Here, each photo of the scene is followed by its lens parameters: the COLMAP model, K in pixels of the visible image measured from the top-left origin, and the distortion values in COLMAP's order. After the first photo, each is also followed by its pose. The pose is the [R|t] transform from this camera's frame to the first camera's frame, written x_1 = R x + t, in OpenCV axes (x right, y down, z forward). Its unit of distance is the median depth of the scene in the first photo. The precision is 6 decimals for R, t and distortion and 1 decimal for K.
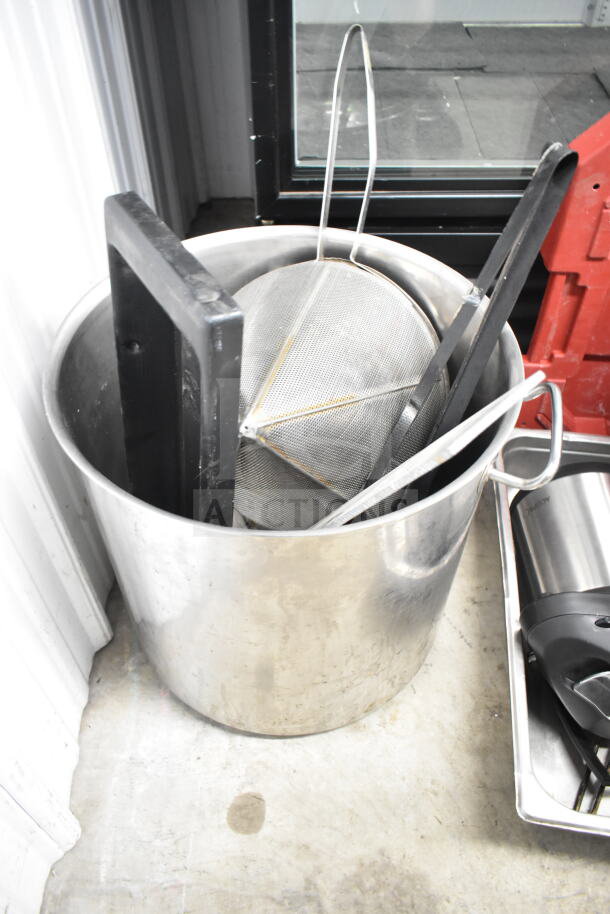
lens RADIAL K [[688.0, 0, 304.4], [0, 688.0, 459.0], [0, 0, 1]] dist [-0.022742, 0.014161]
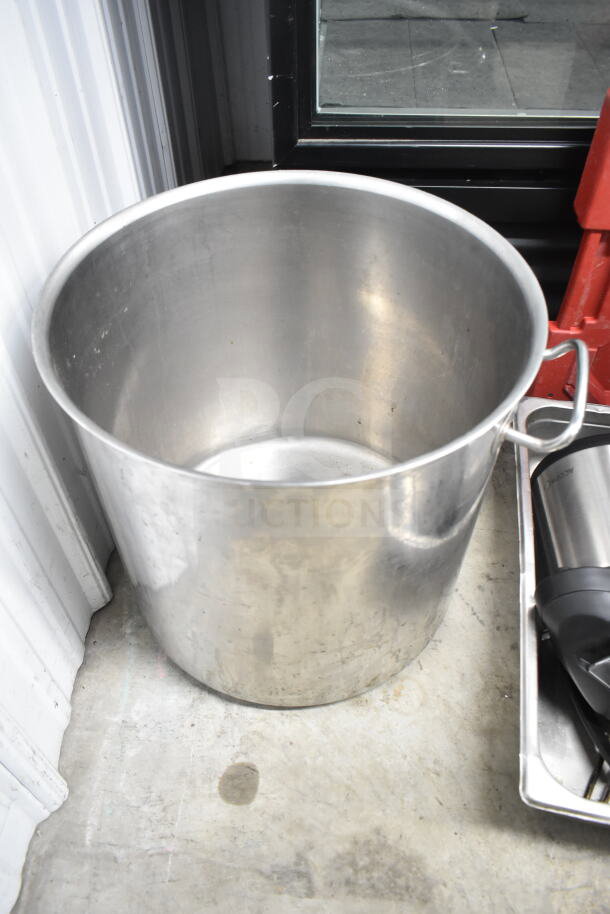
lens RADIAL K [[688.0, 0, 304.7], [0, 688.0, 460.1], [0, 0, 1]] dist [-0.022742, 0.014161]
pose [[0.998568, 0.034051, -0.041253, 0.032150], [-0.033026, 0.999134, 0.025292, 0.035413], [0.042079, -0.023894, 0.998829, 0.052229]]
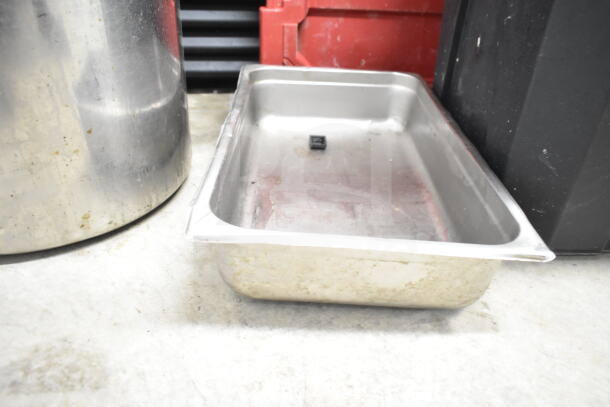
lens RADIAL K [[459.1, 0, 303.8], [0, 459.1, 200.5], [0, 0, 1]] dist [-0.022742, 0.014161]
pose [[0.989888, -0.042508, 0.135336, 0.344829], [0.073439, 0.969808, -0.232550, 0.543903], [-0.121365, 0.240137, 0.963122, 0.318798]]
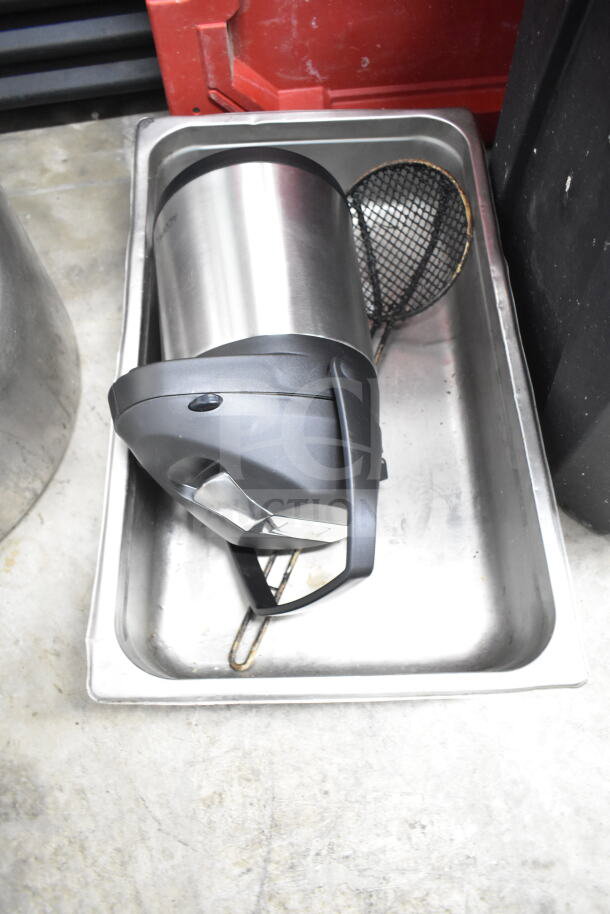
lens RADIAL K [[688.0, 0, 298.9], [0, 688.0, 453.9], [0, 0, 1]] dist [-0.022742, 0.014161]
pose [[0.984698, -0.167235, 0.049004, 0.461491], [0.141962, 0.932886, 0.331015, 0.077349], [-0.101072, -0.318993, 0.942352, 0.347960]]
